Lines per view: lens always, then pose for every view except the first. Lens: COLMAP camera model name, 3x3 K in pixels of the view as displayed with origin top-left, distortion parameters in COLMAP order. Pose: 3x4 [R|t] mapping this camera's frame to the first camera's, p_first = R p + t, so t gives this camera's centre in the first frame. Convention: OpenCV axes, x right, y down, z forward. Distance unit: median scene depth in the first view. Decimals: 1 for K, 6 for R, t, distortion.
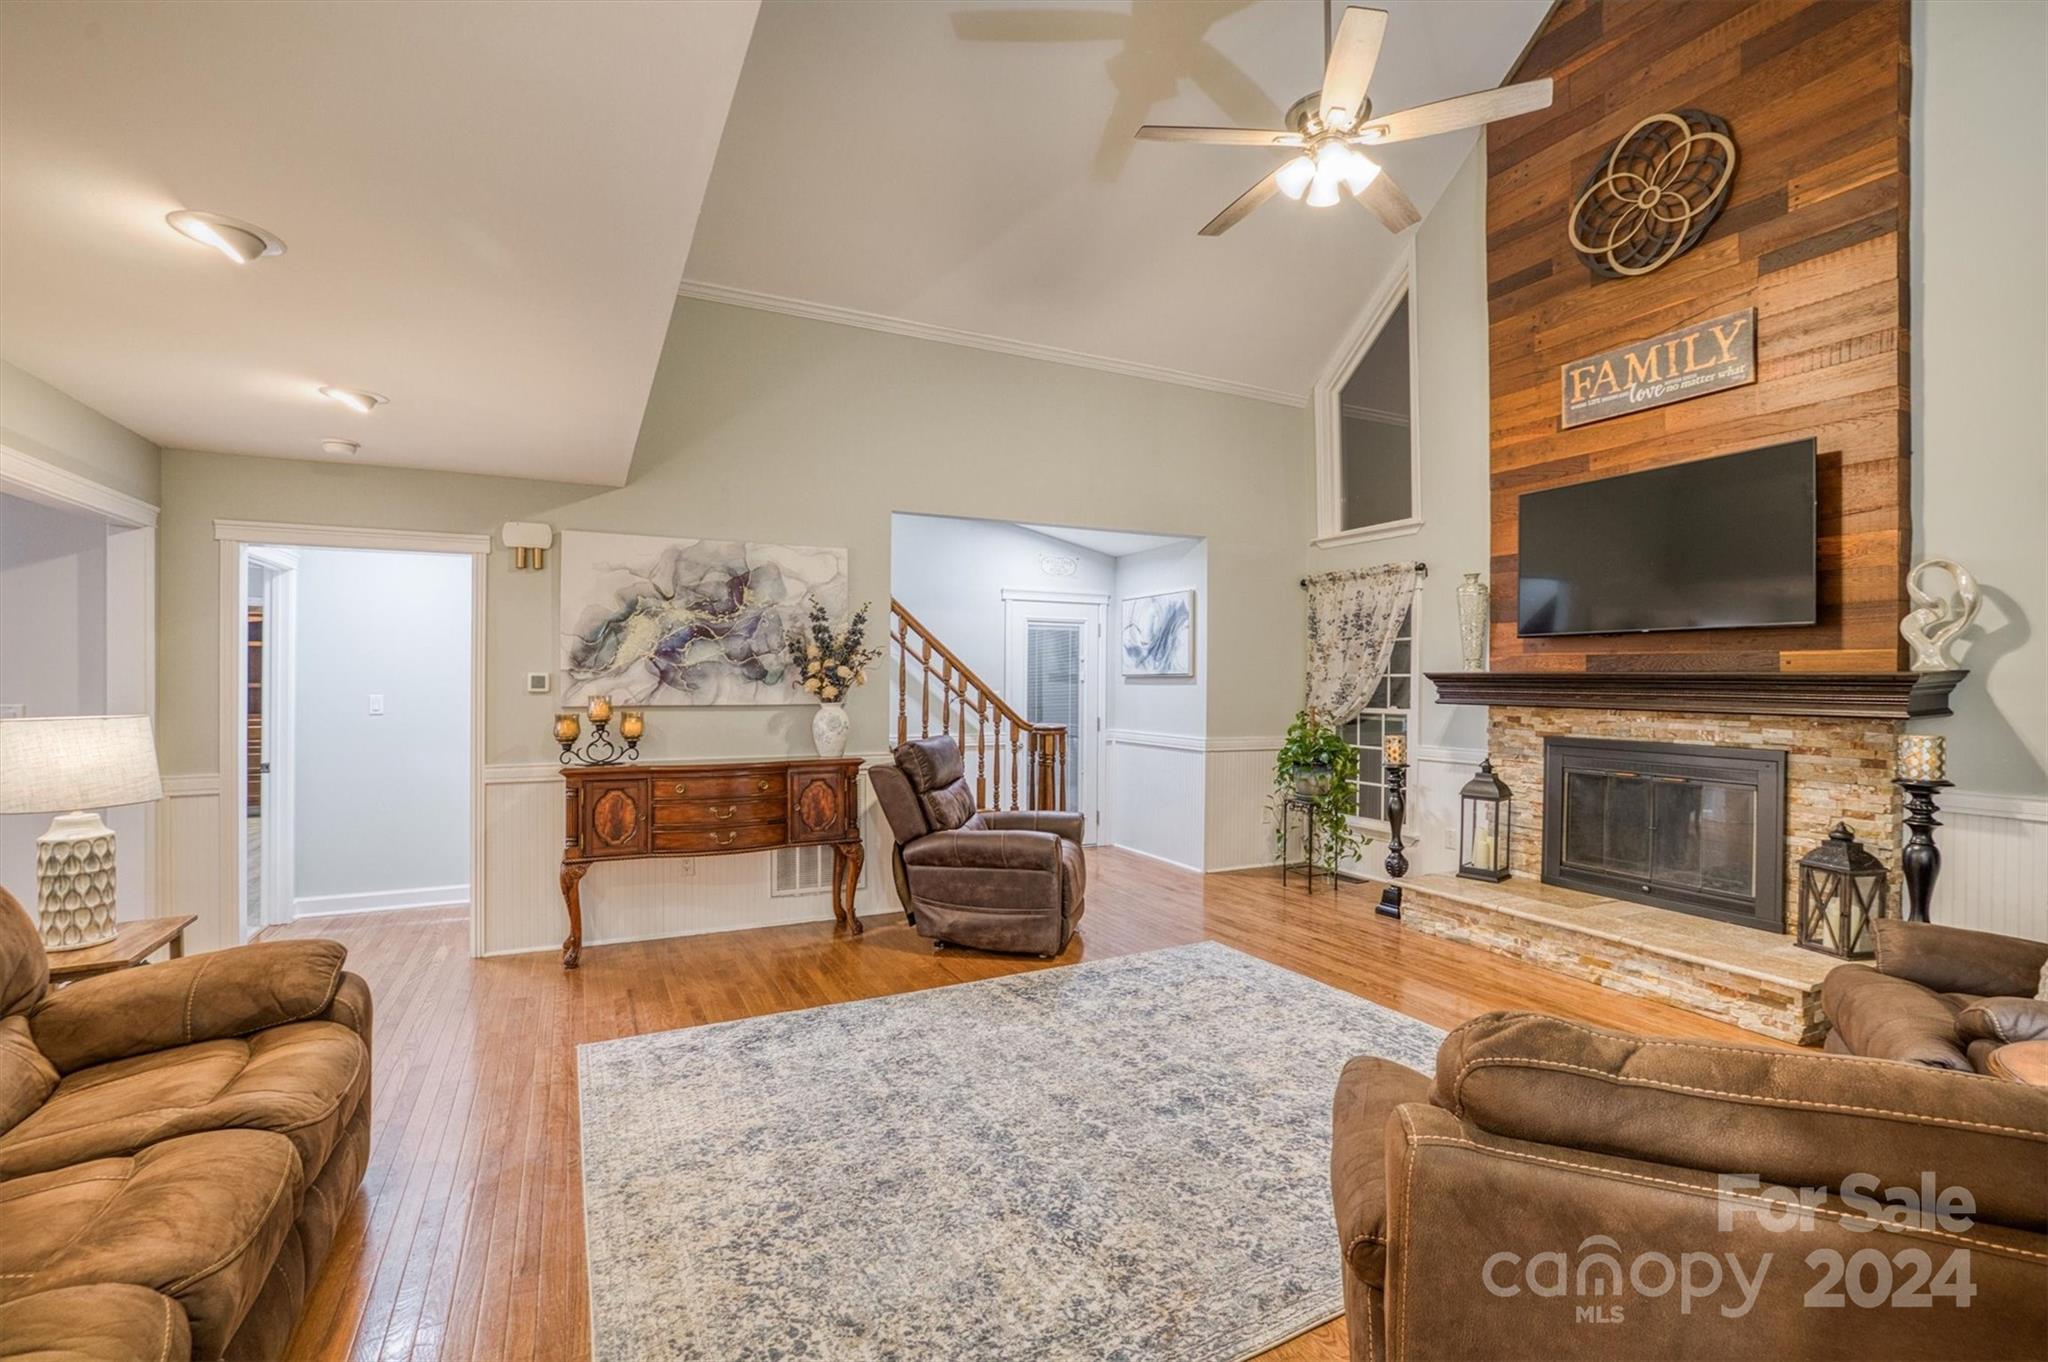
lens RADIAL K [[886.0, 0, 1031.9], [0, 886.0, 680.6], [0, 0, 1]] dist [-0.015229, -0.000132]
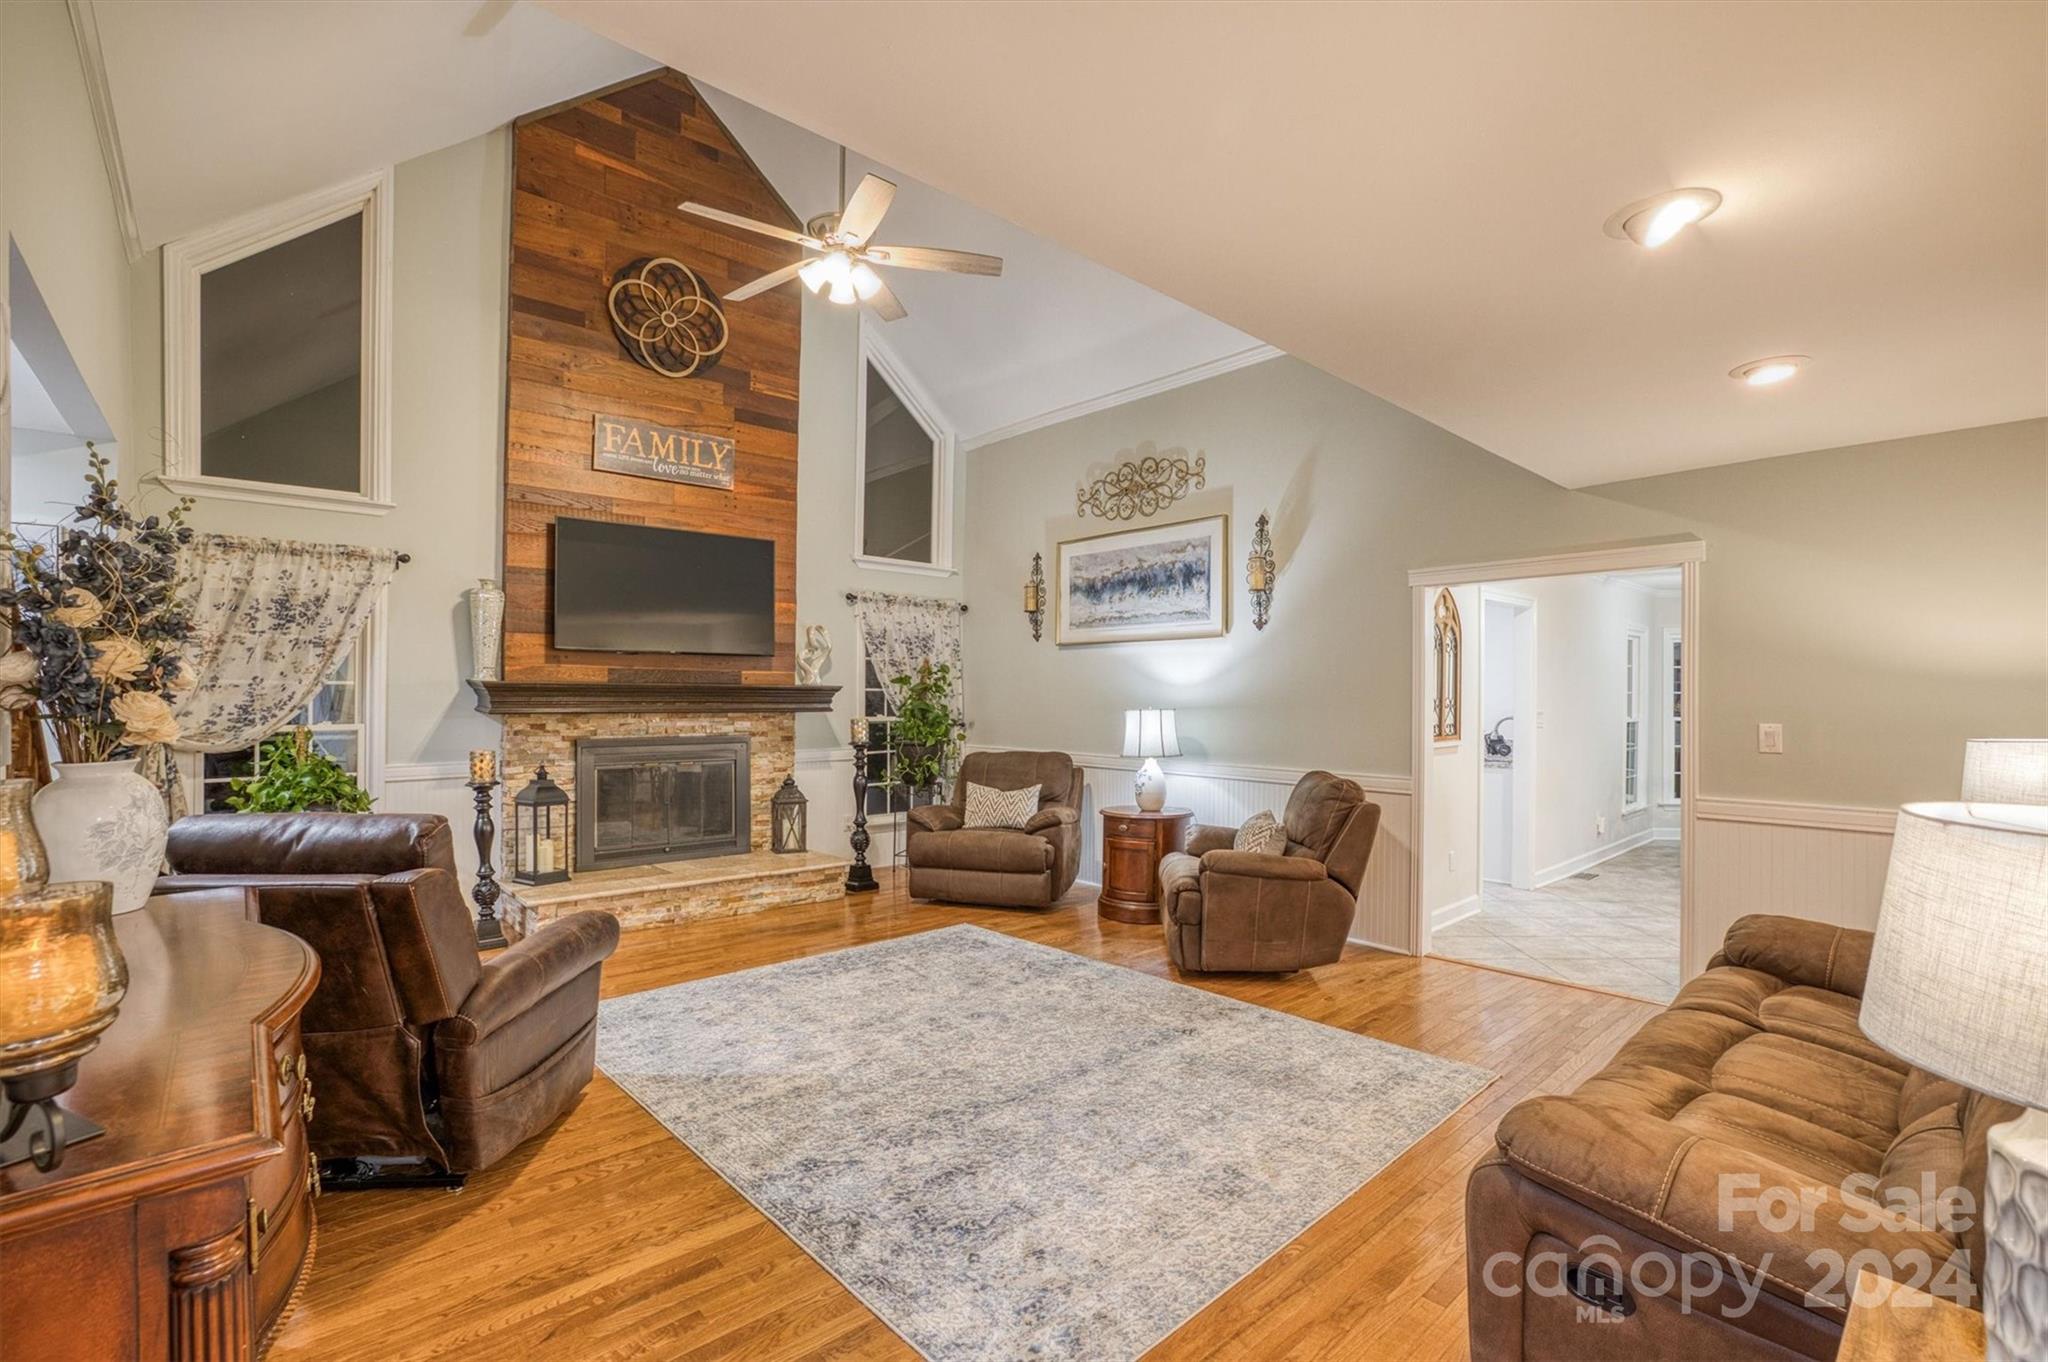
lens RADIAL K [[886.0, 0, 1032.6], [0, 886.0, 689.0], [0, 0, 1]] dist [-0.015229, -0.000132]
pose [[-0.229878, -0.001430, 0.973219, -0.698122], [-0.002185, 0.999997, 0.000953, -0.003528], [-0.973217, -0.001908, -0.229880, 0.774837]]
